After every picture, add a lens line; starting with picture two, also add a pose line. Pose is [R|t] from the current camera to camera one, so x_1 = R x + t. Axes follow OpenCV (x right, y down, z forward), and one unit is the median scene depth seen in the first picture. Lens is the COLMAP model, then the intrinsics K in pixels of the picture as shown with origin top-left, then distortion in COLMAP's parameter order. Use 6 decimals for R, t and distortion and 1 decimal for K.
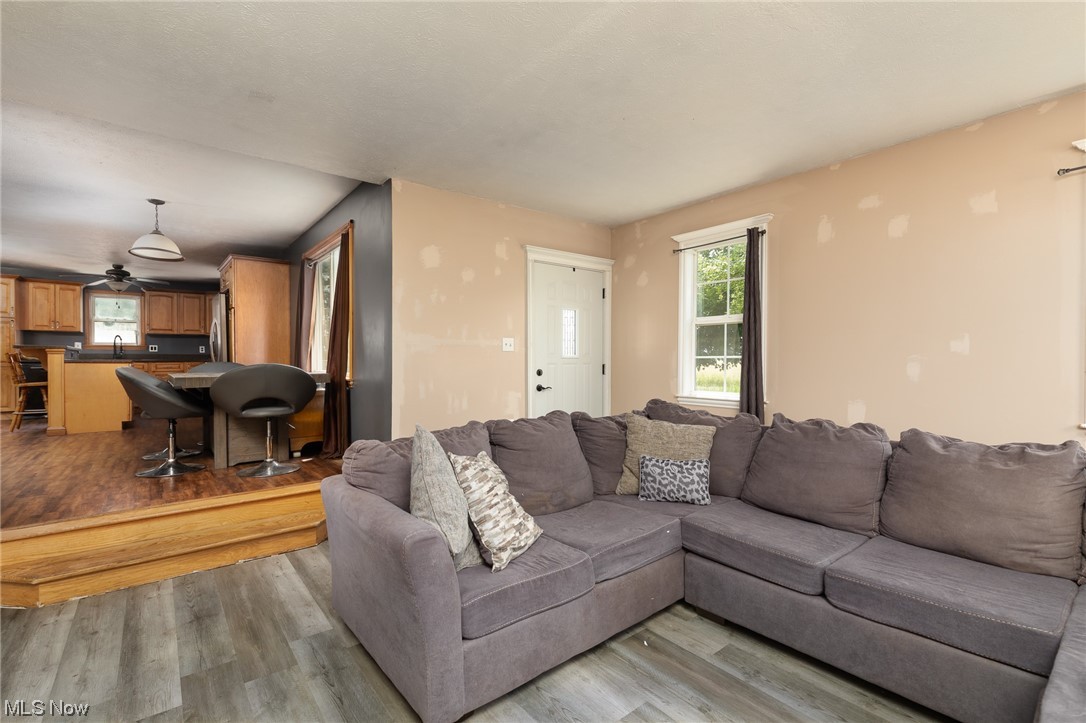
lens RADIAL K [[500.4, 0, 550.7], [0, 500.4, 364.2], [0, 0, 1]] dist [0.008287, -0.001804]
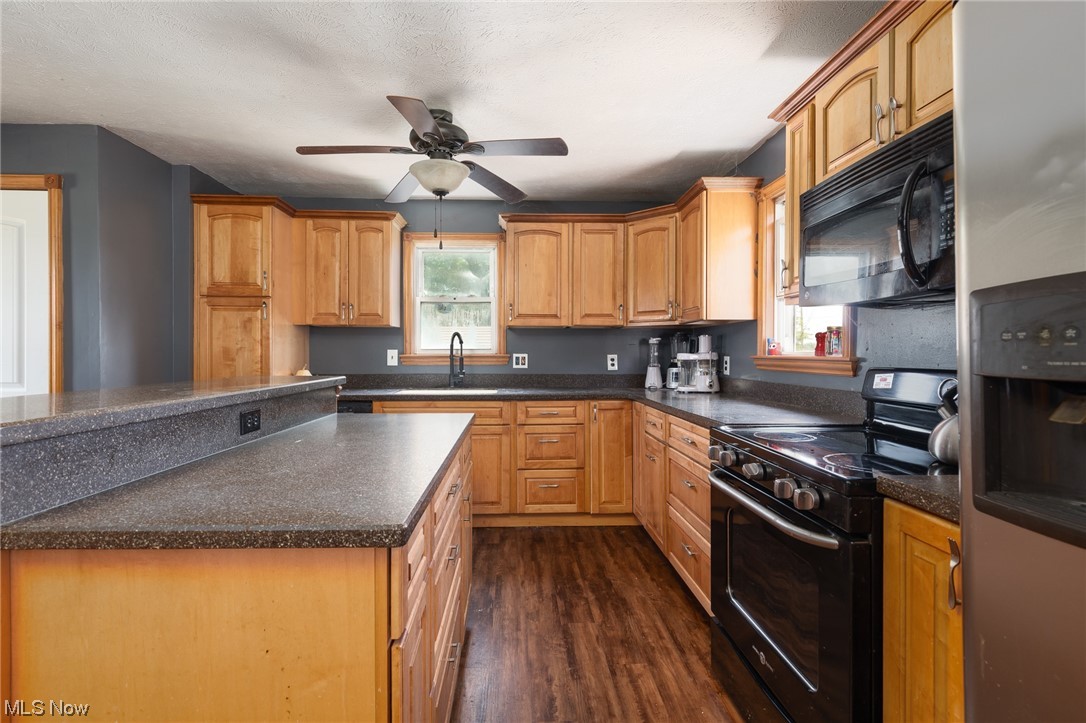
lens RADIAL K [[500.4, 0, 533.8], [0, 500.4, 355.7], [0, 0, 1]] dist [0.008287, -0.001804]
pose [[0.804302, 0.000399, -0.594220, -0.552720], [-0.005434, 0.999963, -0.006683, -0.035039], [0.594196, 0.008604, 0.804275, 0.694694]]
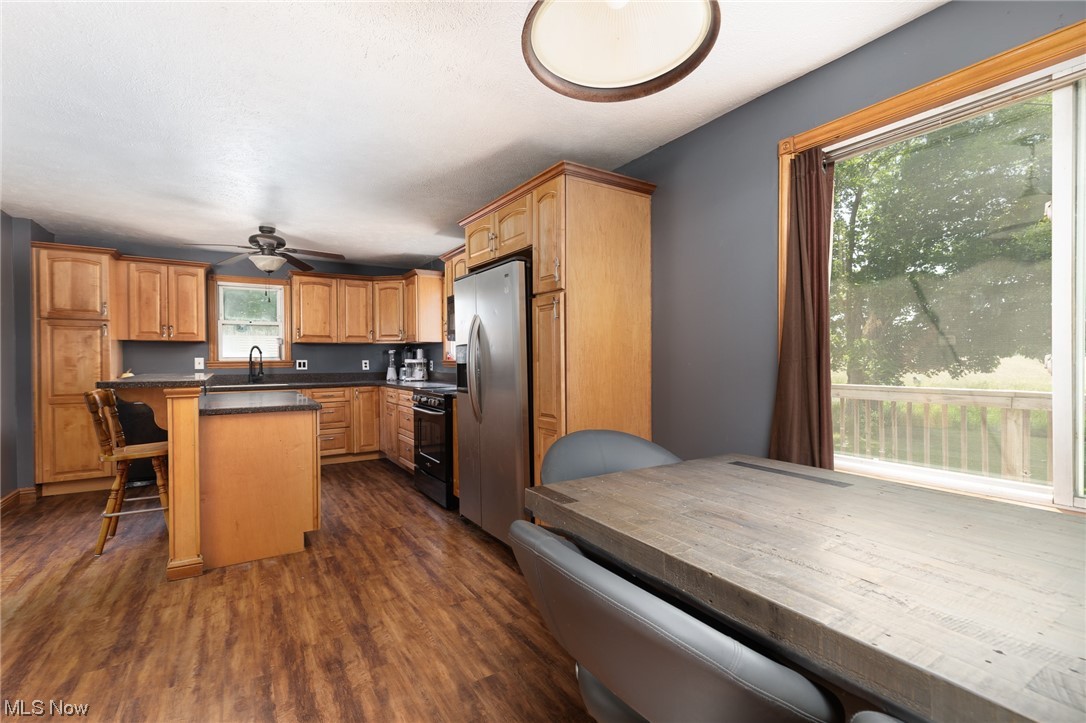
lens RADIAL K [[500.4, 0, 547.2], [0, 500.4, 364.4], [0, 0, 1]] dist [0.008287, -0.001804]
pose [[0.994011, -0.006651, -0.109082, -0.422710], [0.006728, 0.999977, 0.000337, -0.031762], [0.109077, -0.001069, 0.994033, 0.406461]]
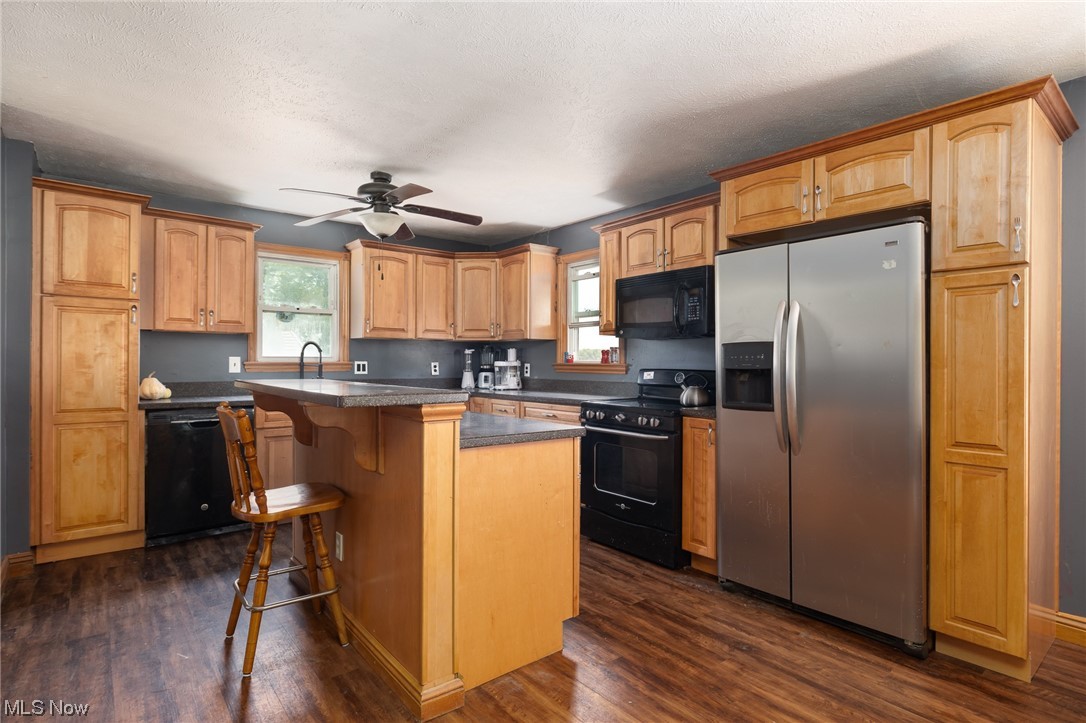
lens RADIAL K [[559.6, 0, 537.4], [0, 559.6, 364.4], [0, 0, 1]] dist [-0.004421, 0.001186]
pose [[0.999941, 0.001468, 0.010753, -0.656569], [-0.001388, 0.999971, -0.007484, -0.032532], [-0.010764, 0.007468, 0.999914, 0.480243]]
